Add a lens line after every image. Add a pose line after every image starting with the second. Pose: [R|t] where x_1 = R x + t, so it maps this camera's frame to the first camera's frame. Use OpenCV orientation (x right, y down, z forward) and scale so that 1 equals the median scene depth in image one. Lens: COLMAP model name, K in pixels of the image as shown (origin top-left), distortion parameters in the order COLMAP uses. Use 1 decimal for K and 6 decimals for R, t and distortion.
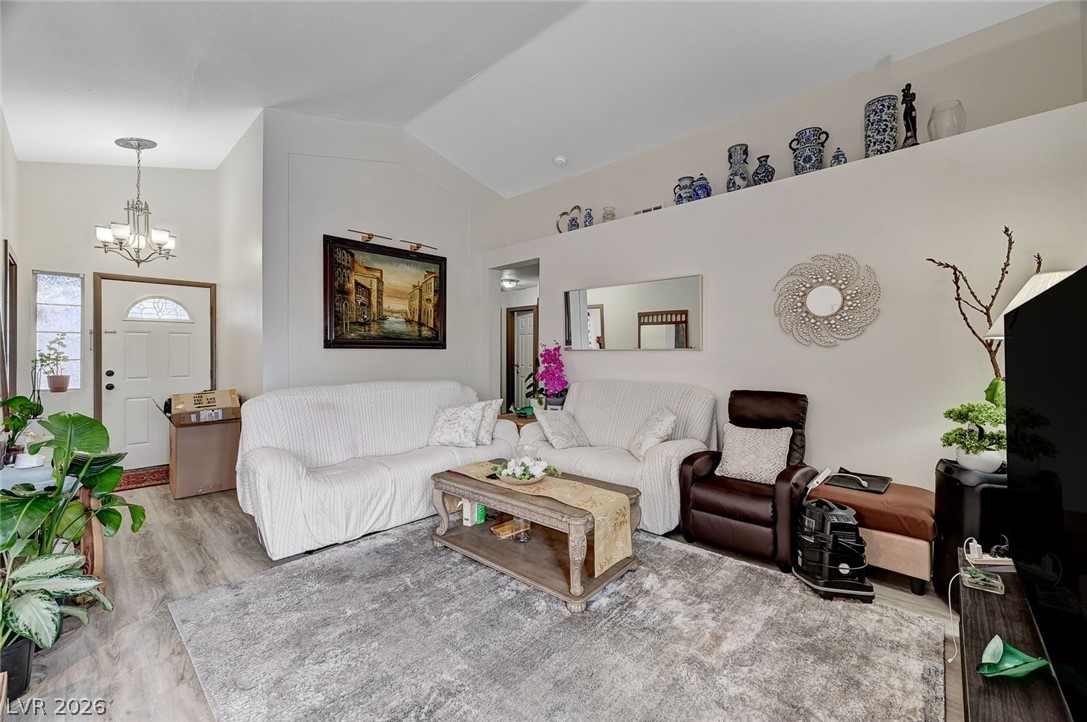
lens RADIAL K [[436.9, 0, 549.3], [0, 436.9, 351.6], [0, 0, 1]] dist [-0.004283, -0.000007]
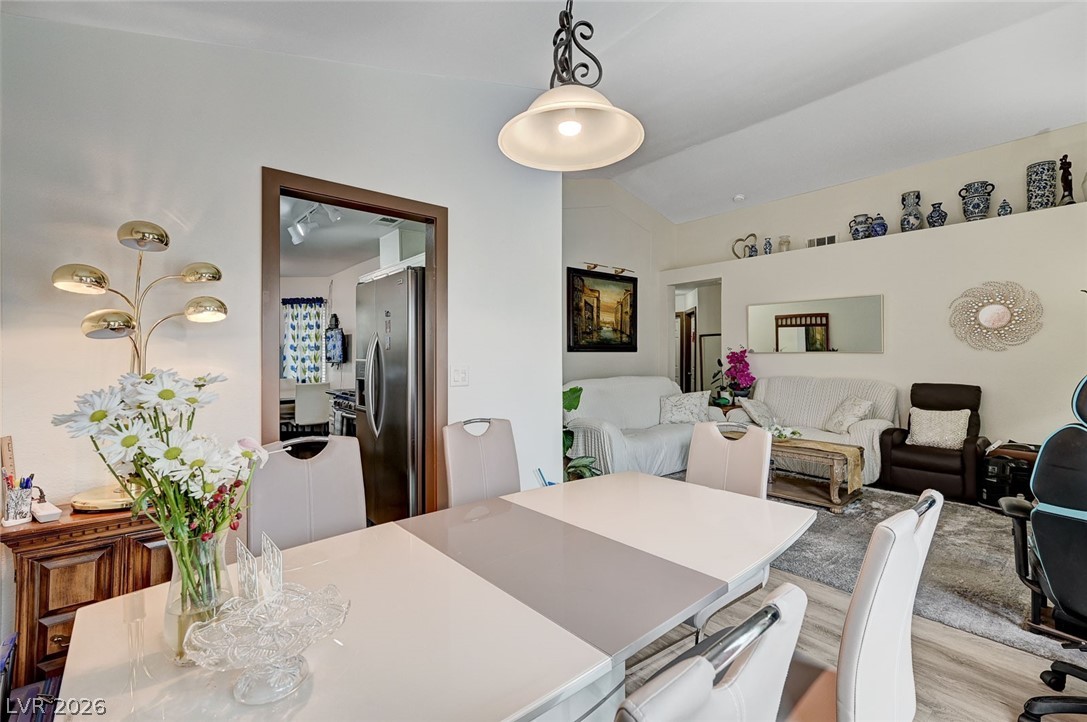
lens RADIAL K [[474.1, 0, 546.1], [0, 474.1, 349.7], [0, 0, 1]] dist [-0.000874, 0.000060]
pose [[0.990406, -0.002581, -0.138167, -0.464741], [0.001621, 0.999974, -0.007063, -0.004509], [0.138182, 0.006771, 0.990384, -0.551132]]
